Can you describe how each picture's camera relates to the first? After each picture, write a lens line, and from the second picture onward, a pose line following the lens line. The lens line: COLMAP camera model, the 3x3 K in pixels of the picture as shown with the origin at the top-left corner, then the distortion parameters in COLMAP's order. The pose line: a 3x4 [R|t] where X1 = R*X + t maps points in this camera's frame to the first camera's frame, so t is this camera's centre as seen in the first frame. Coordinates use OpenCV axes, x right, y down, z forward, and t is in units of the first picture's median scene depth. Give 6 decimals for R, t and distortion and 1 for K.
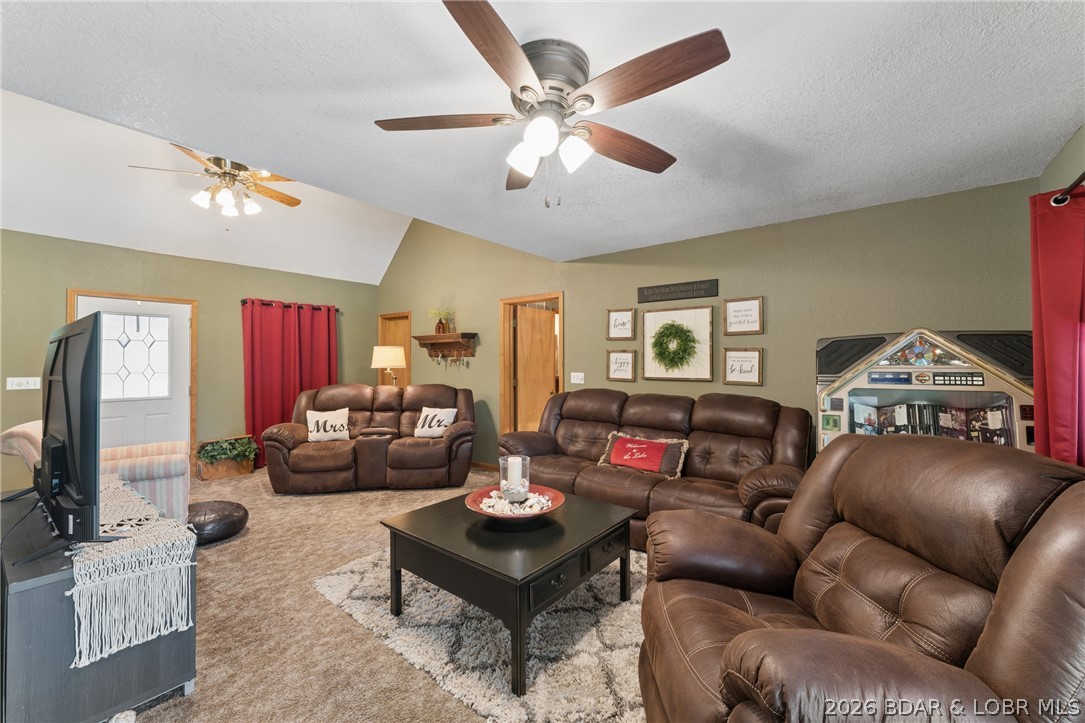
lens RADIAL K [[435.2, 0, 543.1], [0, 435.2, 361.4], [0, 0, 1]] dist [-0.000339, -0.000158]
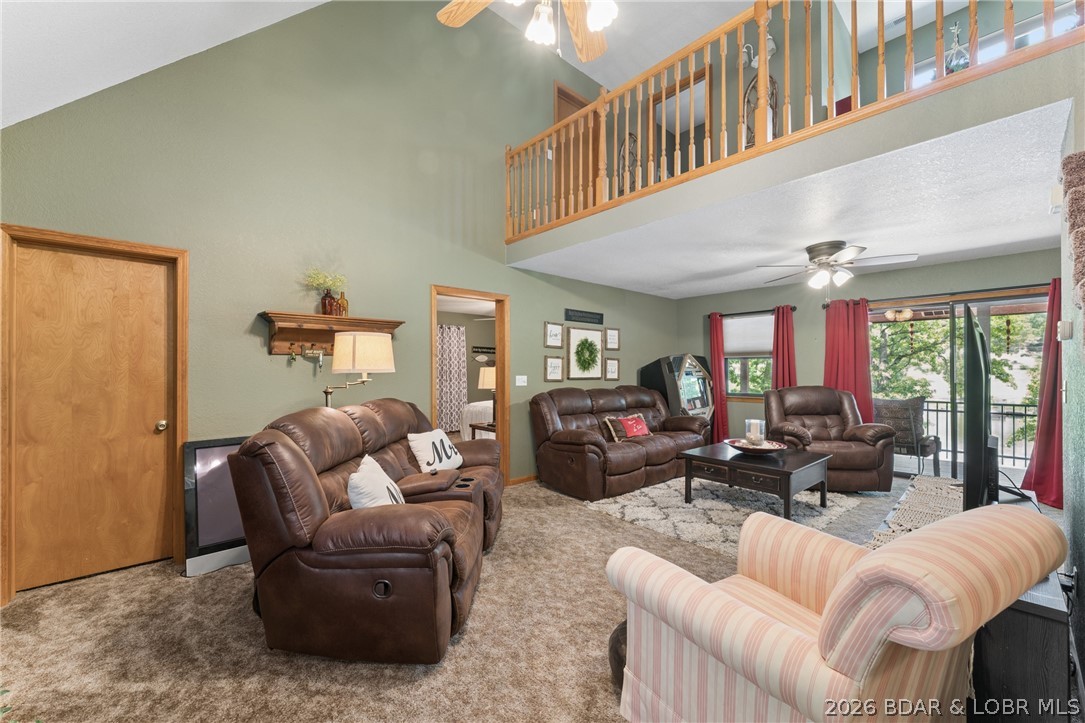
lens RADIAL K [[435.2, 0, 541.0], [0, 435.2, 367.8], [0, 0, 1]] dist [-0.000339, -0.000158]
pose [[0.167400, 0.007331, 0.985862, -1.038665], [-0.001109, 0.999973, -0.007248, 0.015879], [-0.985888, 0.000120, 0.167403, 0.838739]]
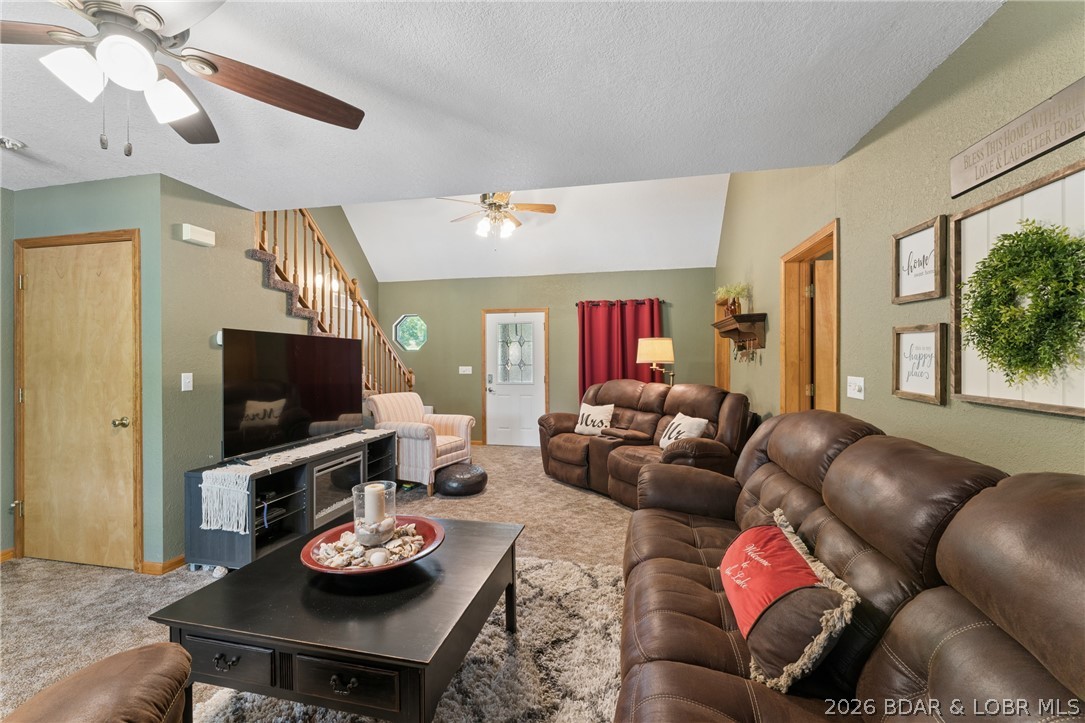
lens RADIAL K [[435.2, 0, 542.1], [0, 435.2, 361.2], [0, 0, 1]] dist [-0.000339, -0.000158]
pose [[0.446395, 0.007649, -0.894803, 0.392172], [0.004327, 0.999933, 0.010706, 0.001586], [0.894825, -0.008651, 0.446333, 0.500448]]
